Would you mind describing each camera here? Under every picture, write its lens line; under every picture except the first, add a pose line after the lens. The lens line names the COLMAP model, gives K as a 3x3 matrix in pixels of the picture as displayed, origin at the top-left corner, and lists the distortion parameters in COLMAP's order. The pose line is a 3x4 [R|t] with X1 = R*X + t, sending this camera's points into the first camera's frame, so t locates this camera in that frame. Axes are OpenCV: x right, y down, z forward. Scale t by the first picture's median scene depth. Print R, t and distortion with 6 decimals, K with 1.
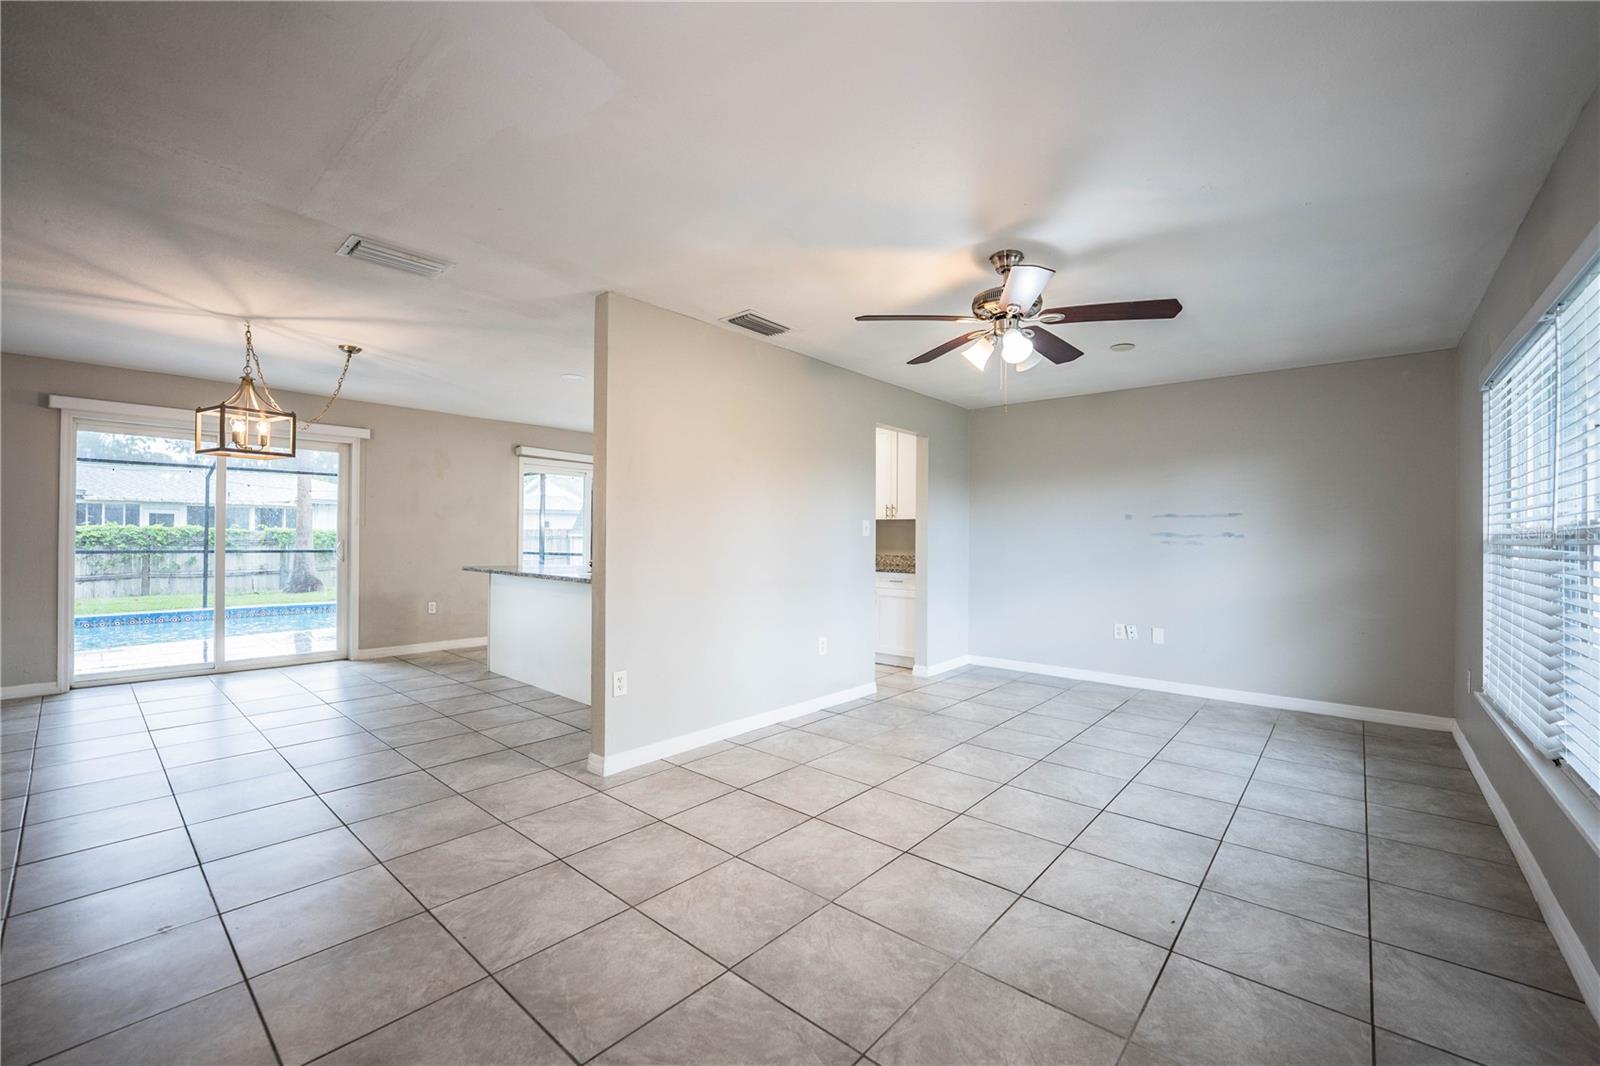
lens RADIAL K [[652.9, 0, 800.3], [0, 652.9, 535.5], [0, 0, 1]] dist [-0.025123, 0.001789]
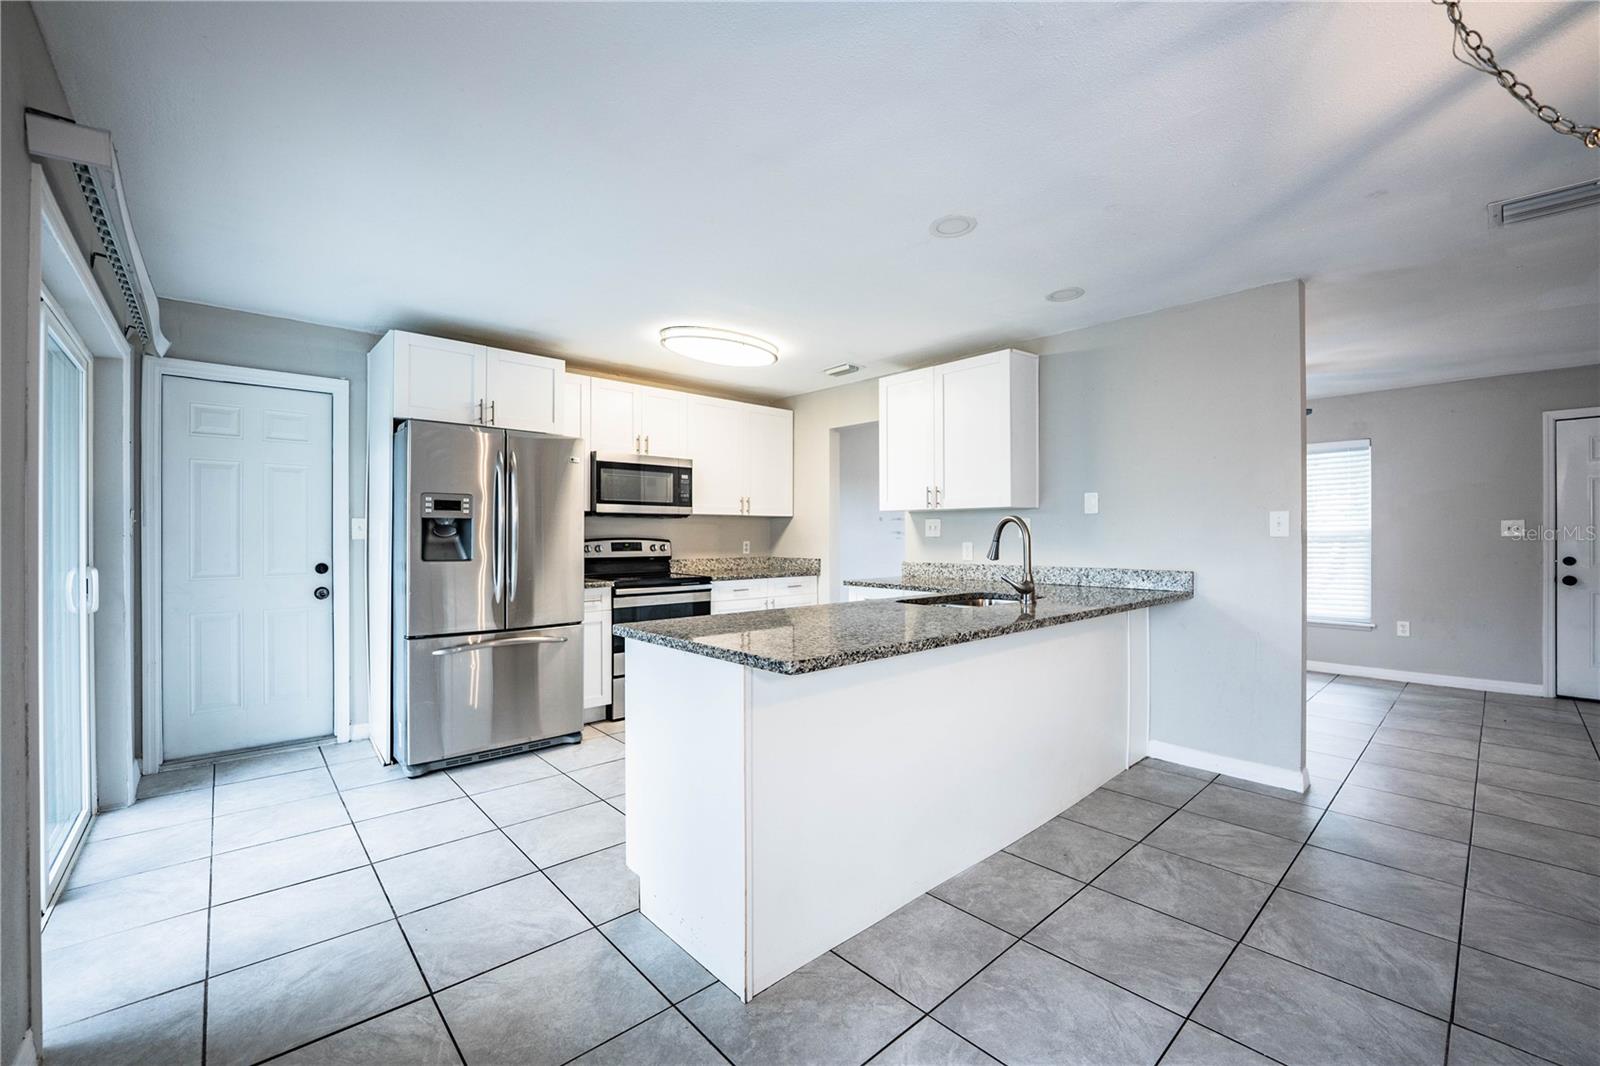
lens RADIAL K [[652.9, 0, 800.9], [0, 652.9, 536.0], [0, 0, 1]] dist [-0.025123, 0.001789]
pose [[0.121006, -0.009498, 0.992606, -0.691787], [0.002592, 0.999954, 0.009252, -0.006050], [-0.992648, 0.001453, 0.121025, 0.843165]]
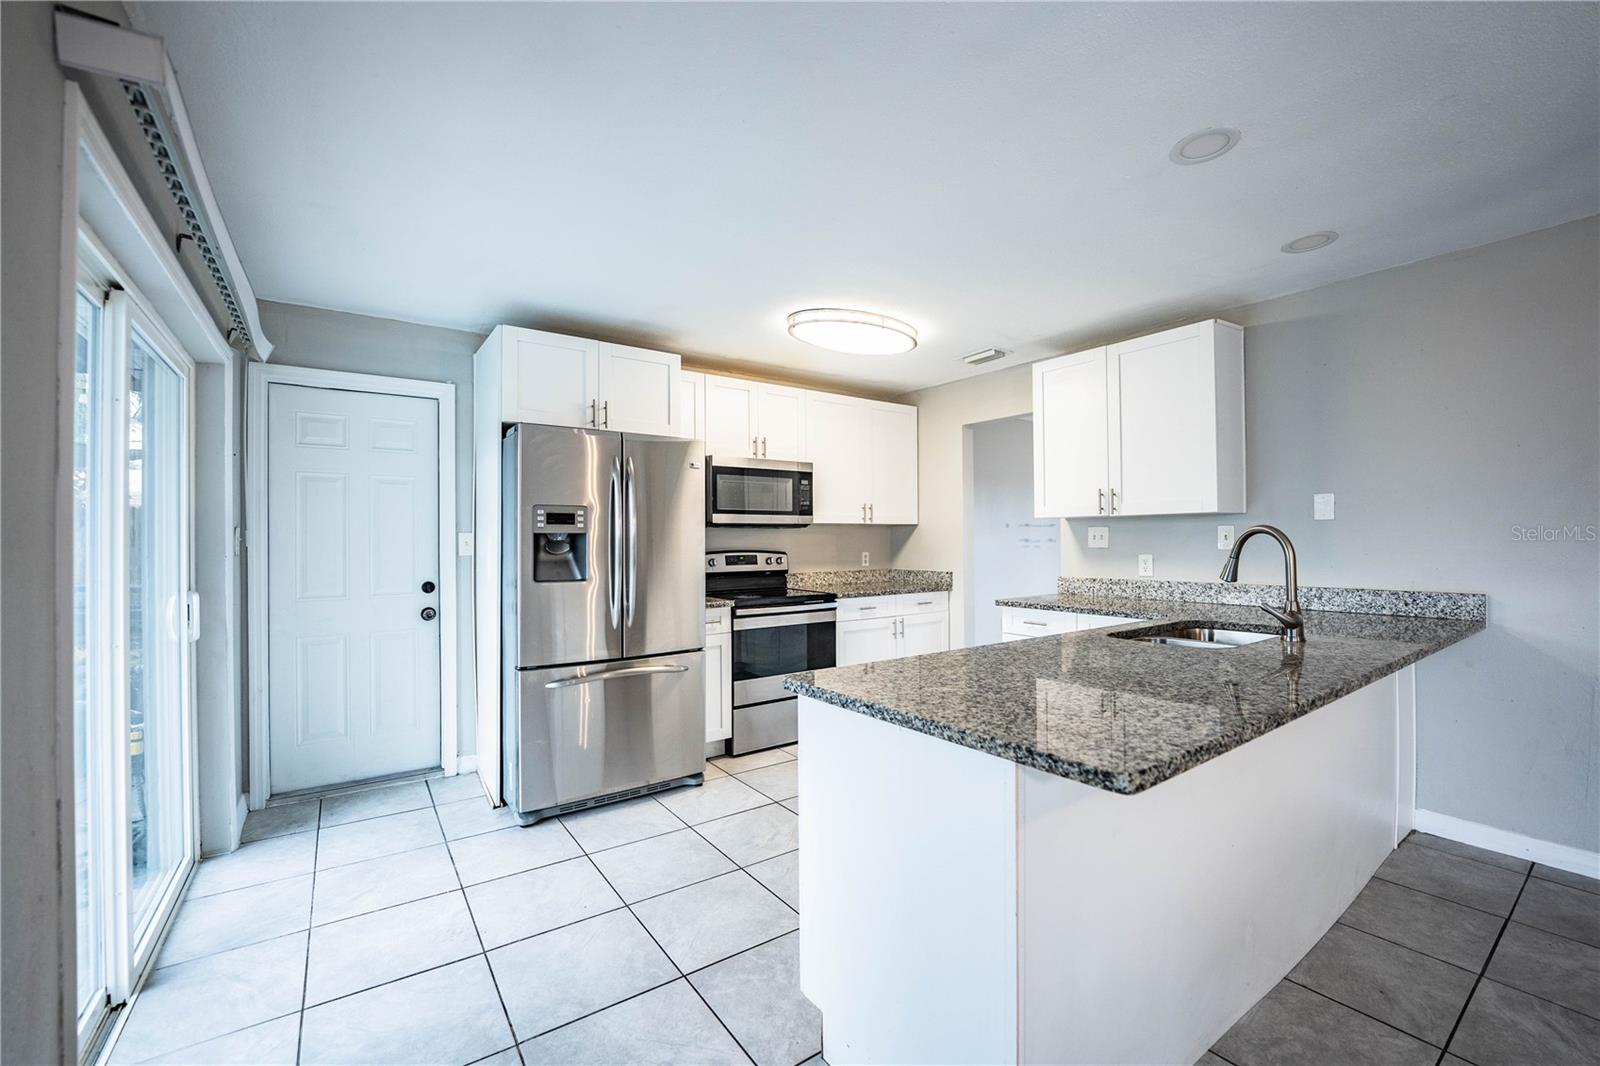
lens RADIAL K [[652.9, 0, 800.6], [0, 652.9, 536.4], [0, 0, 1]] dist [-0.025123, 0.001789]
pose [[0.237925, -0.004783, 0.971272, -0.617653], [0.010699, 0.999940, 0.002303, -0.013377], [-0.971225, 0.009844, 0.237962, 0.912552]]
